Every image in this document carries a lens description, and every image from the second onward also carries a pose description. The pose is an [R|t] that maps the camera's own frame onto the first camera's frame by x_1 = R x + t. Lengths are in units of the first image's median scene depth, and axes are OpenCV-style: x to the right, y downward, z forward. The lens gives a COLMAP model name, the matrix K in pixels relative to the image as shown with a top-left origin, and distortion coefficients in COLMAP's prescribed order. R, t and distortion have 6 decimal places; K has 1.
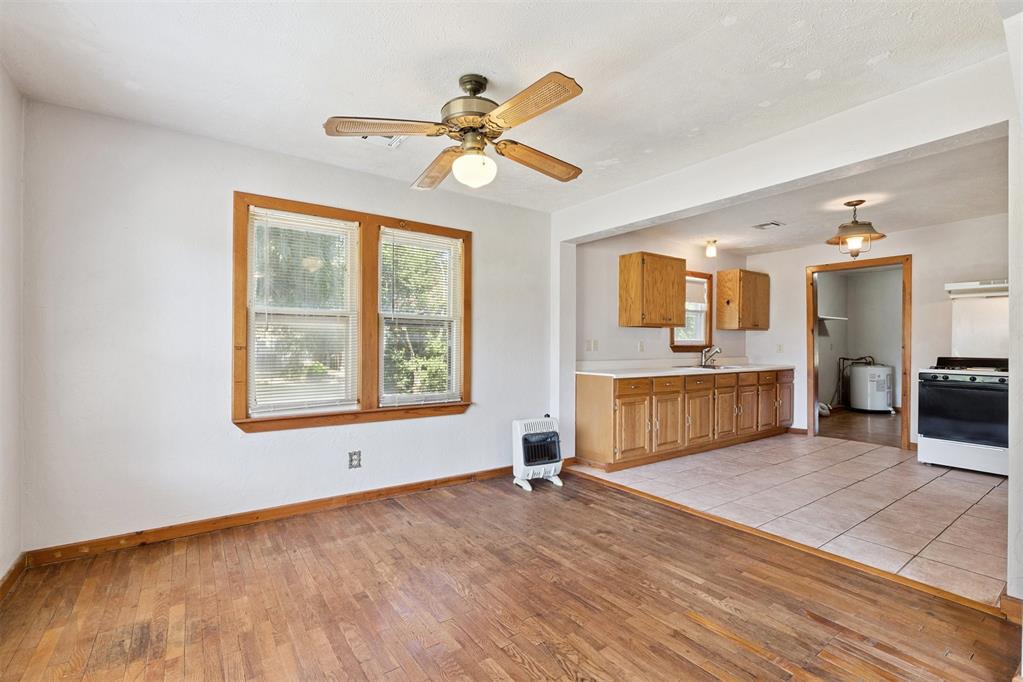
lens RADIAL K [[456.5, 0, 516.5], [0, 456.5, 344.4], [0, 0, 1]] dist [-0.008316, -0.000040]
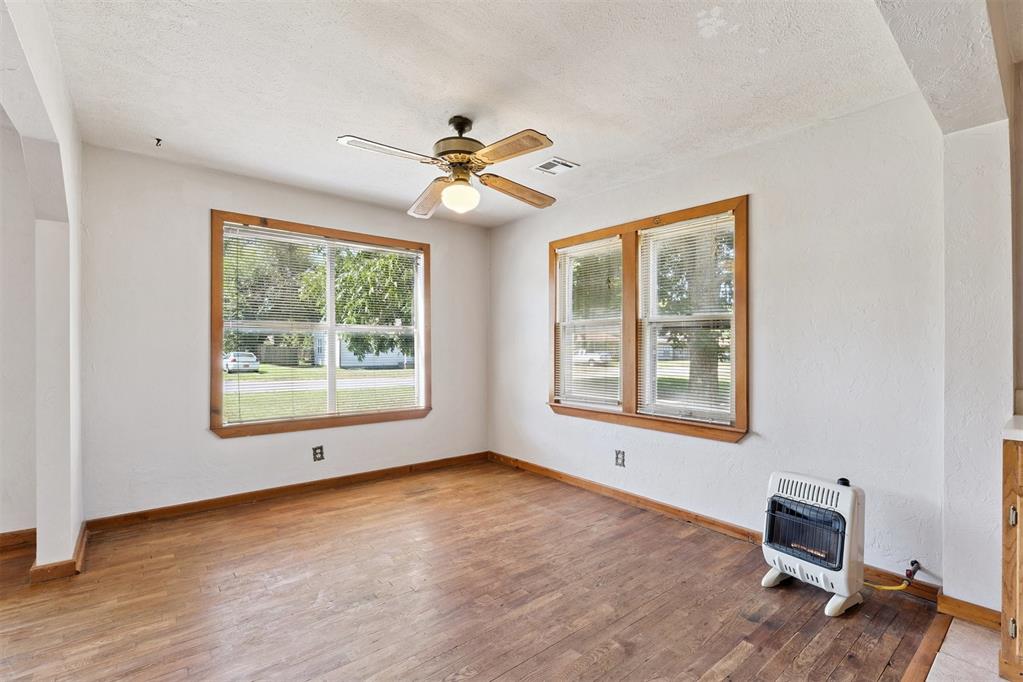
lens RADIAL K [[456.5, 0, 516.5], [0, 456.5, 344.4], [0, 0, 1]] dist [-0.008316, -0.000040]
pose [[0.074734, -0.009833, -0.997155, 0.591866], [-0.004365, 0.999939, -0.010188, 0.000001], [0.997194, 0.005114, 0.074686, 0.583945]]
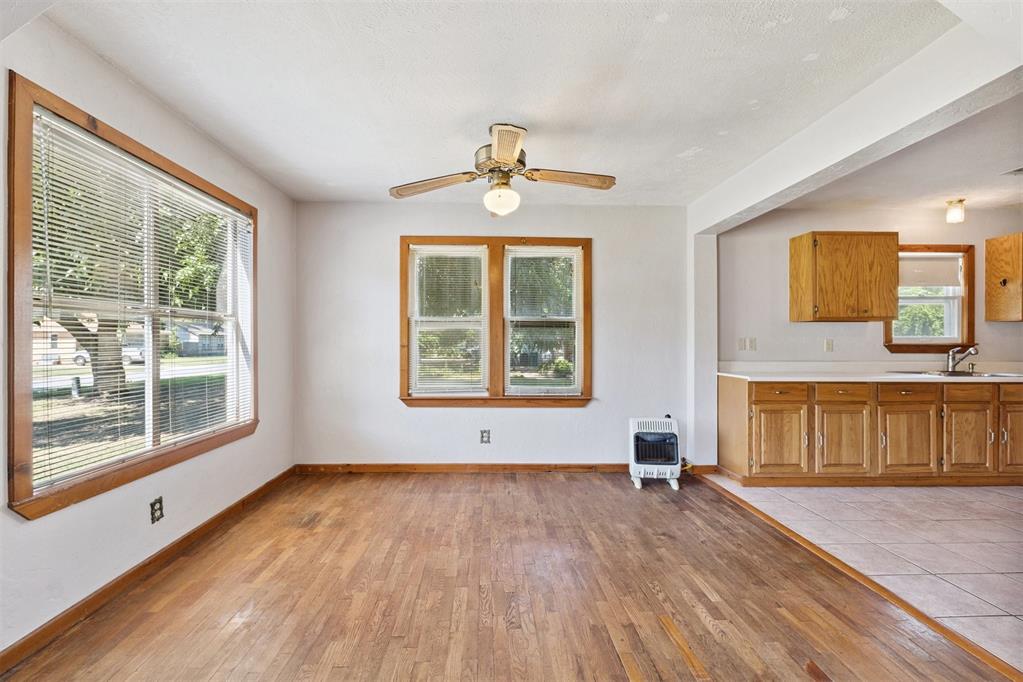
lens RADIAL K [[458.4, 0, 501.1], [0, 458.4, 339.3], [0, 0, 1]] dist [-0.006412, -0.000776]
pose [[0.829776, -0.005983, -0.558064, 0.325393], [0.001605, 0.999964, -0.008334, -0.000592], [0.558094, 0.006020, 0.829756, -0.009875]]
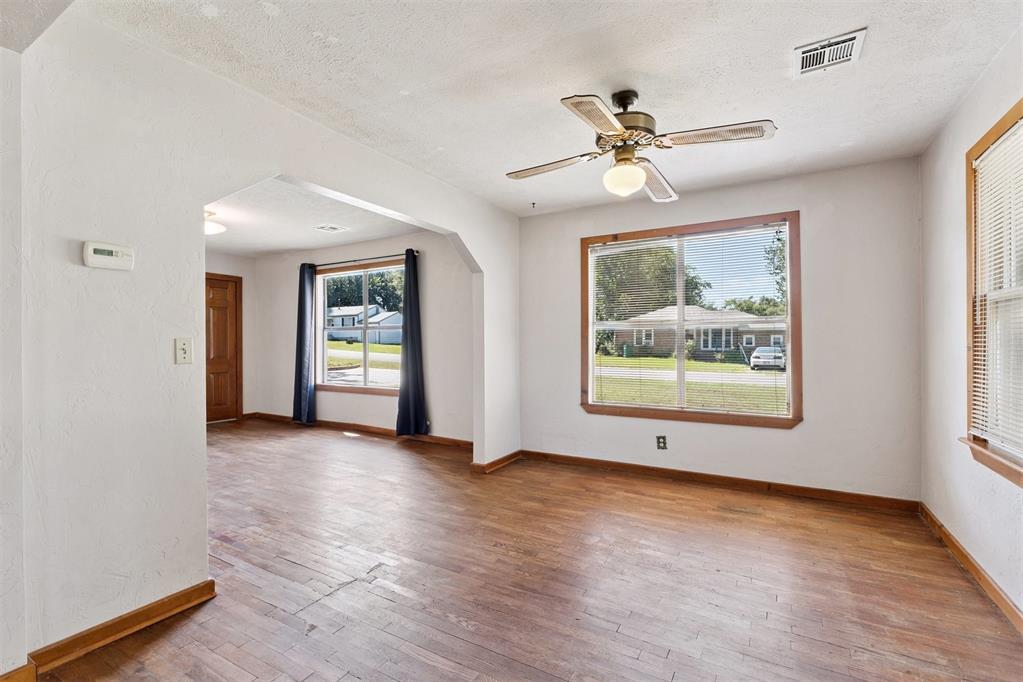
lens RADIAL K [[456.5, 0, 516.5], [0, 456.5, 344.4], [0, 0, 1]] dist [-0.008316, -0.000040]
pose [[-0.908871, 0.000260, -0.417077, 0.321218], [-0.001392, 0.999992, 0.003658, -0.000617], [0.417075, 0.003906, -0.908864, 1.030029]]
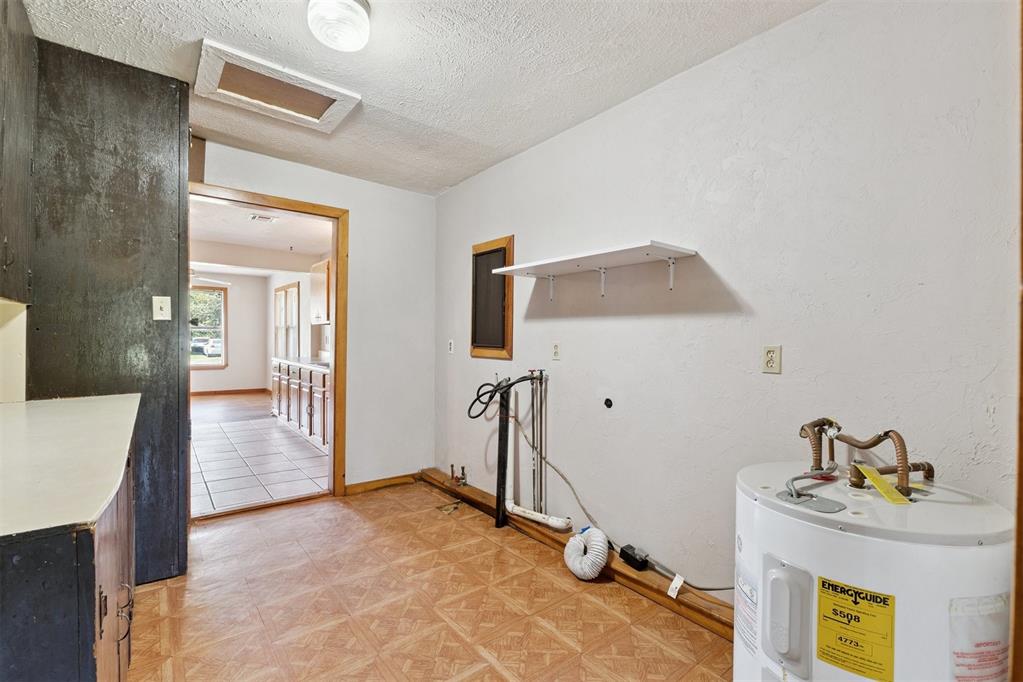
lens RADIAL K [[452.2, 0, 515.3], [0, 452.2, 346.6], [0, 0, 1]] dist [-0.014040, -0.000172]
pose [[0.065163, 0.016017, -0.997746, 1.905075], [-0.014720, 0.999778, 0.015089, -0.008228], [0.997766, 0.013704, 0.065384, 1.810238]]
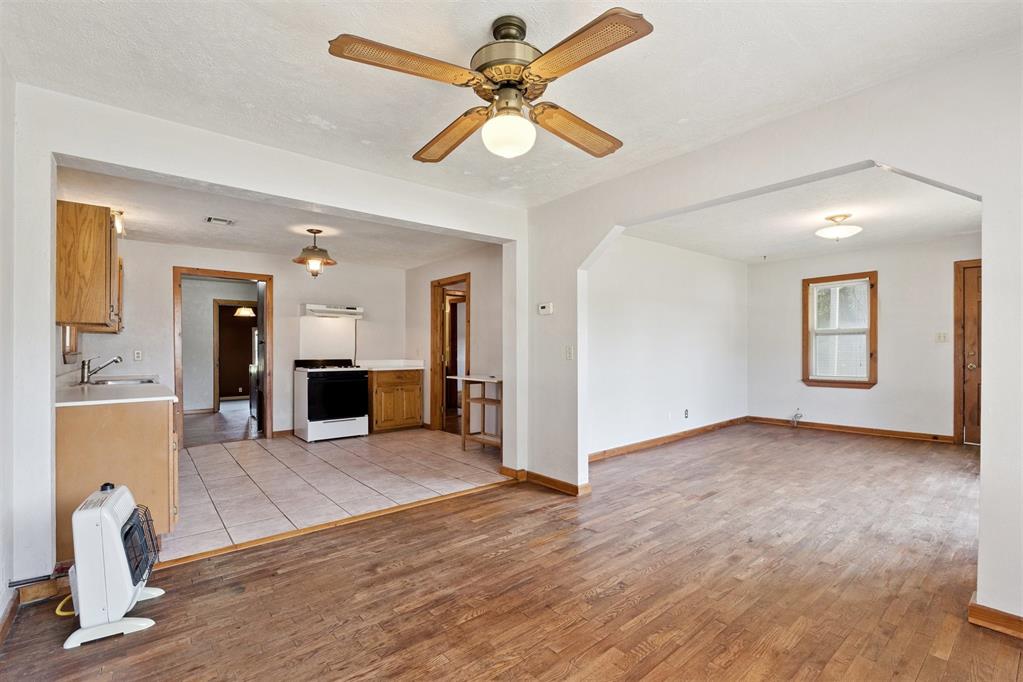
lens RADIAL K [[459.8, 0, 515.1], [0, 459.8, 351.4], [0, 0, 1]] dist [-0.002882, -0.000230]
pose [[-0.073237, -0.005838, 0.997297, -0.506698], [0.005644, 0.999964, 0.006268, -0.001361], [-0.997299, 0.006088, -0.073201, 0.580678]]
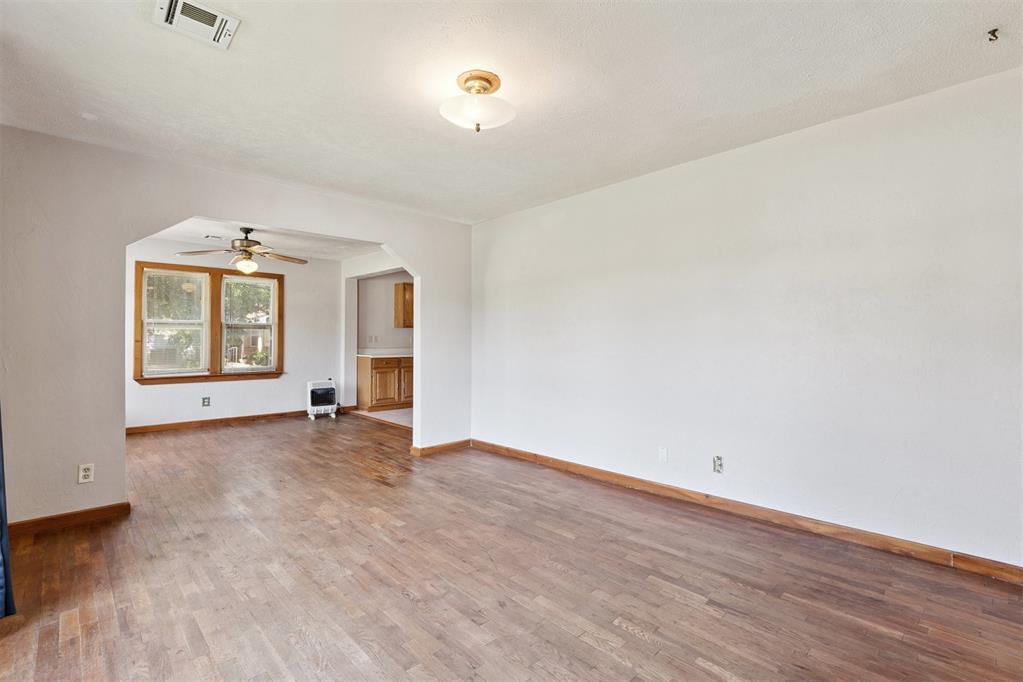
lens RADIAL K [[460.6, 0, 507.6], [0, 460.6, 331.6], [0, 0, 1]] dist [-0.001742, 0.000046]
pose [[0.990910, 0.000231, 0.134523, 0.518110], [0.001326, 0.999933, -0.011486, -0.006234], [-0.134517, 0.011560, 0.990844, -0.868100]]
